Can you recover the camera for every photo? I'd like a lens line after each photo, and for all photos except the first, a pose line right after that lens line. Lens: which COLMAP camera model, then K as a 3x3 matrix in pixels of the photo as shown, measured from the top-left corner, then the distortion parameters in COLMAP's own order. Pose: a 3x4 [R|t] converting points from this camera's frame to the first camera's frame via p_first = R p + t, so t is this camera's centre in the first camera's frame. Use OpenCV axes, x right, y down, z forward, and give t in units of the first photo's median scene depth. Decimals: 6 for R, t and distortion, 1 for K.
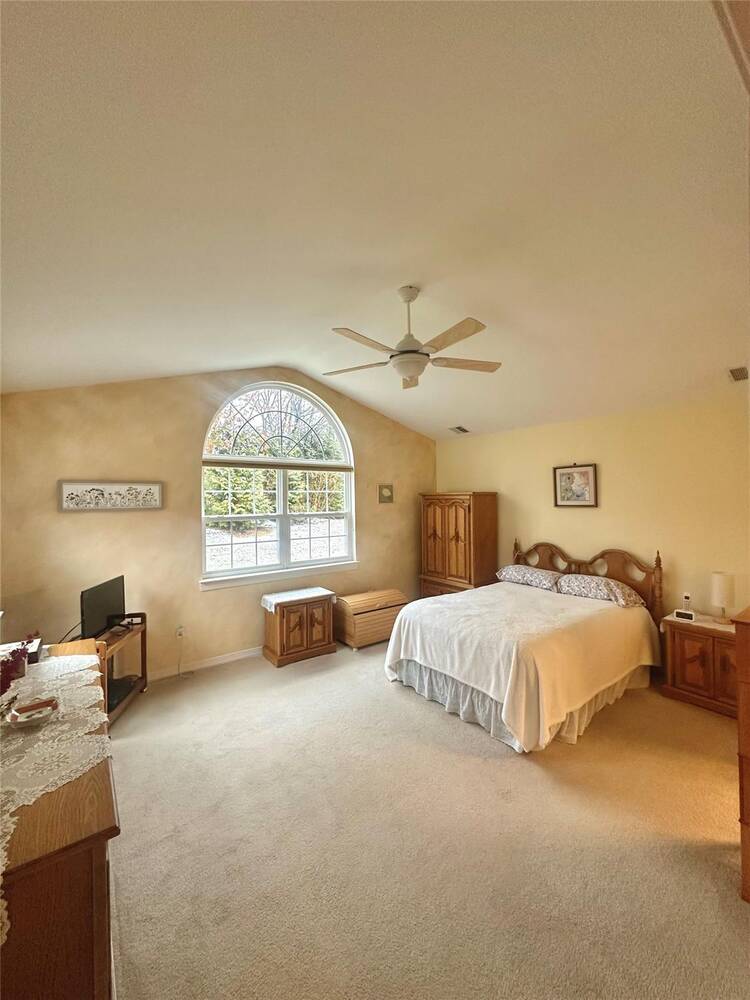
lens RADIAL K [[398.3, 0, 376.2], [0, 398.3, 500.0], [0, 0, 1]] dist [-0.000725, -0.000098]
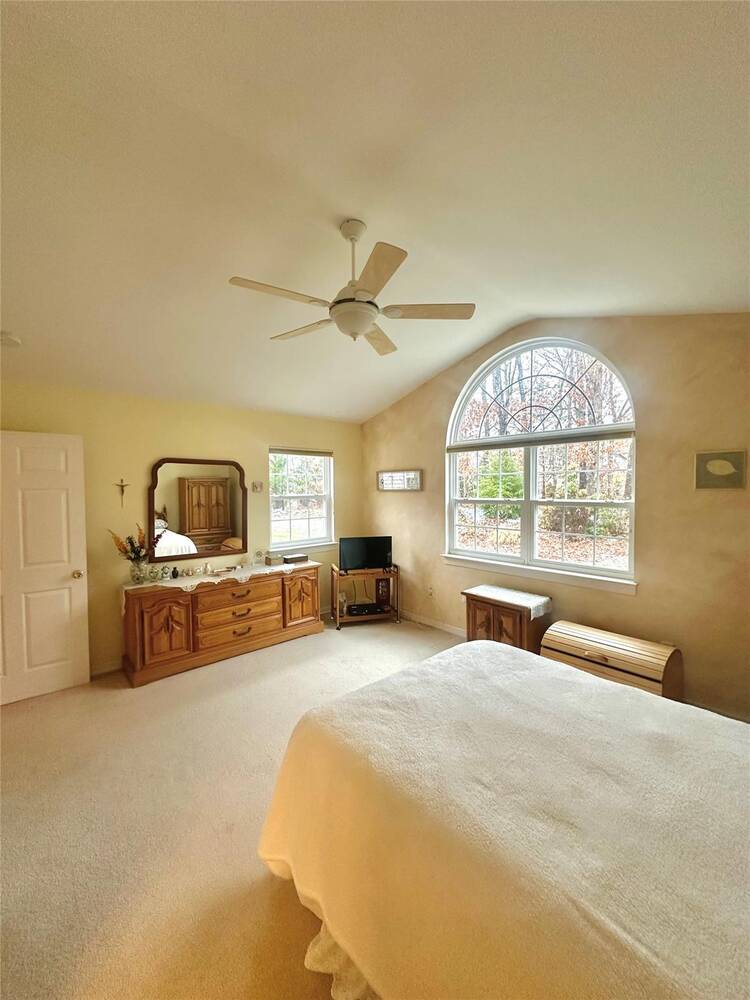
lens RADIAL K [[403.5, 0, 375.0], [0, 403.5, 500.0], [0, 0, 1]] dist [0.000445, -0.000006]
pose [[0.054496, 0.038699, -0.997764, 0.575678], [0.001164, 0.999246, 0.038820, 0.001610], [0.998513, -0.003277, 0.054410, 0.610865]]
